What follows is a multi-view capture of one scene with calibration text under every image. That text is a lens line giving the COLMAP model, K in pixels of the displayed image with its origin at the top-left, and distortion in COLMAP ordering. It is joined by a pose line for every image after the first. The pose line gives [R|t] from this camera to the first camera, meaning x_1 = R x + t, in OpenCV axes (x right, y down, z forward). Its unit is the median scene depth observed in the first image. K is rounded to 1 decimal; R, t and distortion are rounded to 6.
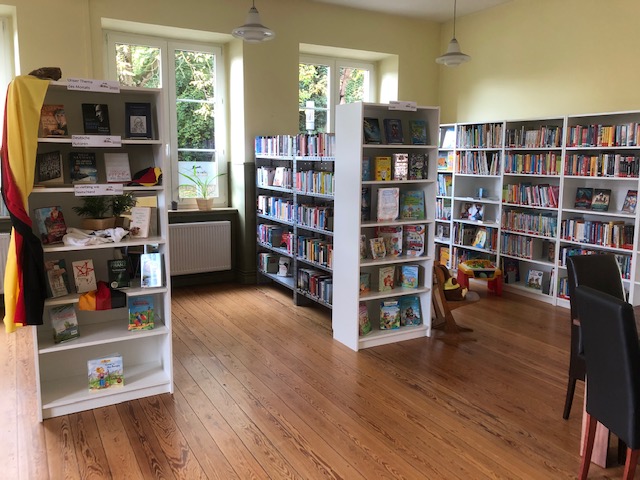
lens RADIAL K [[526.9, 0, 320.0], [0, 526.9, 240.0], [0, 0, 1]] dist [0.024880, 0.000467]
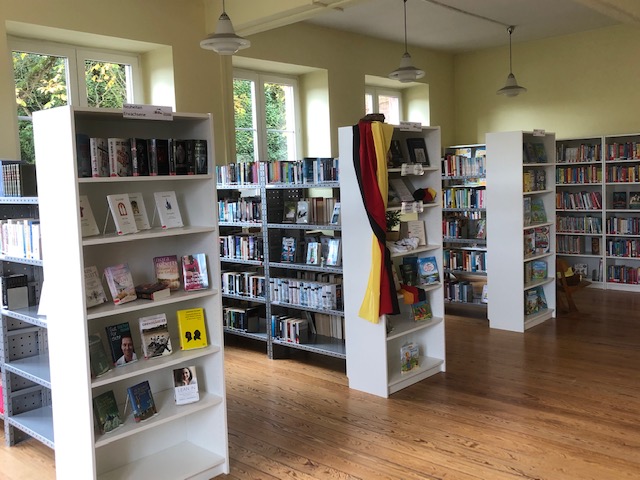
lens RADIAL K [[631.7, 0, 320.0], [0, 631.7, 240.0], [0, 0, 1]] dist [0.012538, 0.010225]
pose [[0.951170, -0.075410, 0.299314, -1.024919], [0.094466, 0.994287, -0.049695, 0.036199], [-0.293856, 0.075543, 0.952860, -0.346571]]
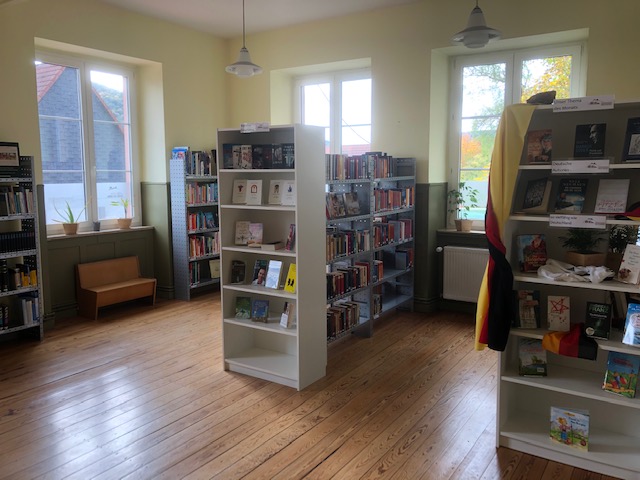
lens RADIAL K [[526.9, 0, 320.0], [0, 526.9, 240.0], [0, 0, 1]] dist [0.024880, 0.000467]
pose [[0.451610, 0.105549, -0.885950, 0.160620], [-0.136792, 0.989429, 0.048147, -0.043547], [0.881667, 0.099447, 0.461274, 0.198340]]
